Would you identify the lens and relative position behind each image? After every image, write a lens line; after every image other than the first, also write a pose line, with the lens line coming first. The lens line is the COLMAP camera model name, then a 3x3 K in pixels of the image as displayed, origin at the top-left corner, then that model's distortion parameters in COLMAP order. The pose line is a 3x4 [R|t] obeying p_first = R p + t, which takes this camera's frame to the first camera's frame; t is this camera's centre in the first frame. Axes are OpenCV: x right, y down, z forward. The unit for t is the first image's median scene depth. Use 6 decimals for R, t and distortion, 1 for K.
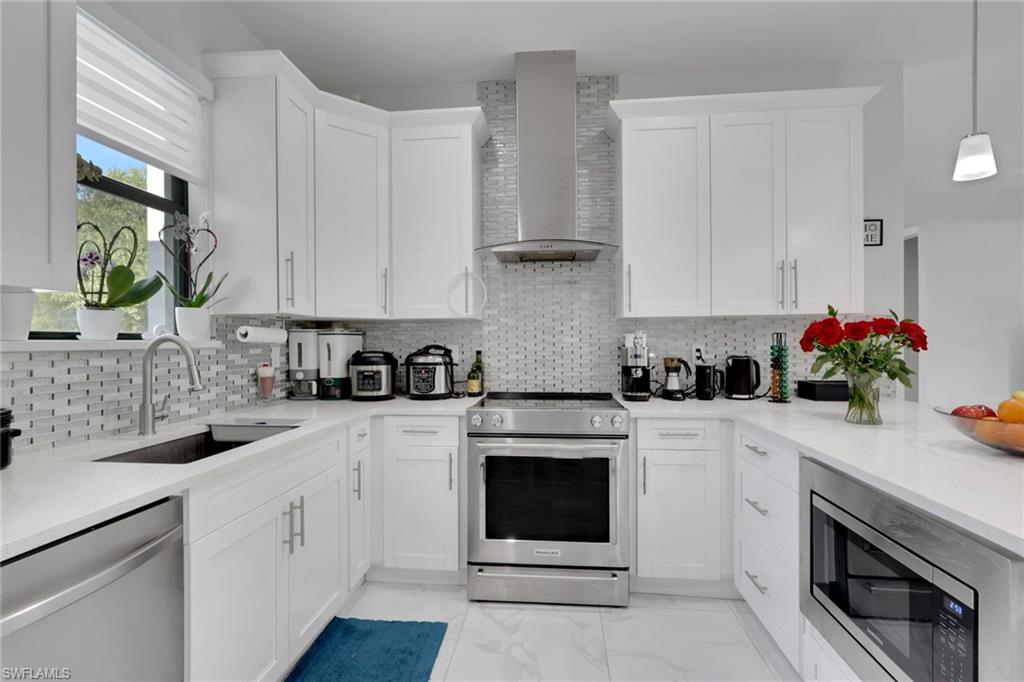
lens RADIAL K [[480.2, 0, 516.2], [0, 480.2, 342.1], [0, 0, 1]] dist [0.002231, 0.000251]
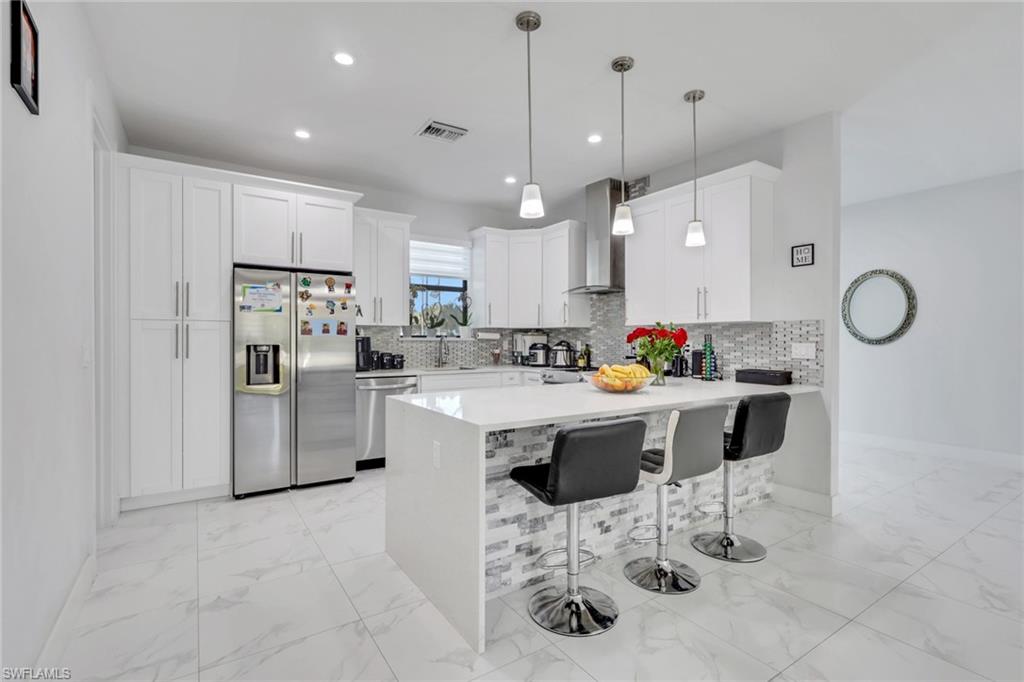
lens RADIAL K [[486.4, 0, 517.7], [0, 486.4, 343.4], [0, 0, 1]] dist [-0.003187, -0.000242]
pose [[0.633450, 0.012952, -0.773675, 1.298340], [-0.007278, 0.999915, 0.010781, -0.003110], [0.773749, -0.001198, 0.633491, -0.411981]]
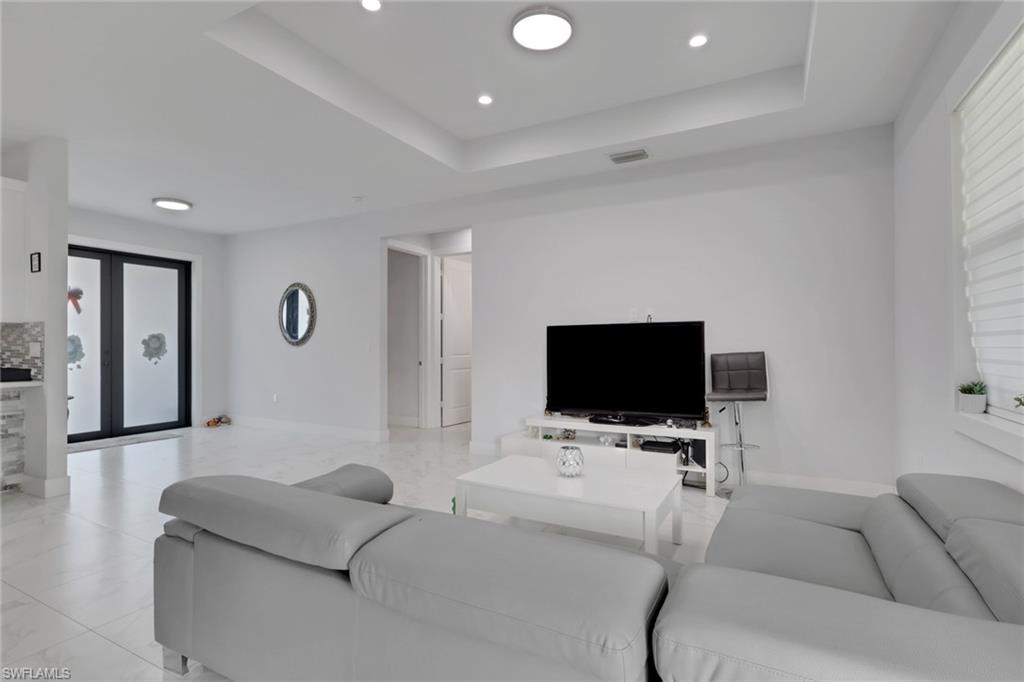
lens RADIAL K [[486.4, 0, 517.7], [0, 486.4, 343.4], [0, 0, 1]] dist [-0.003187, -0.000242]
pose [[0.928180, 0.002201, -0.372124, 2.649114], [-0.004802, 0.999970, -0.006065, 0.009176], [0.372099, 0.007416, 0.928163, 0.225003]]
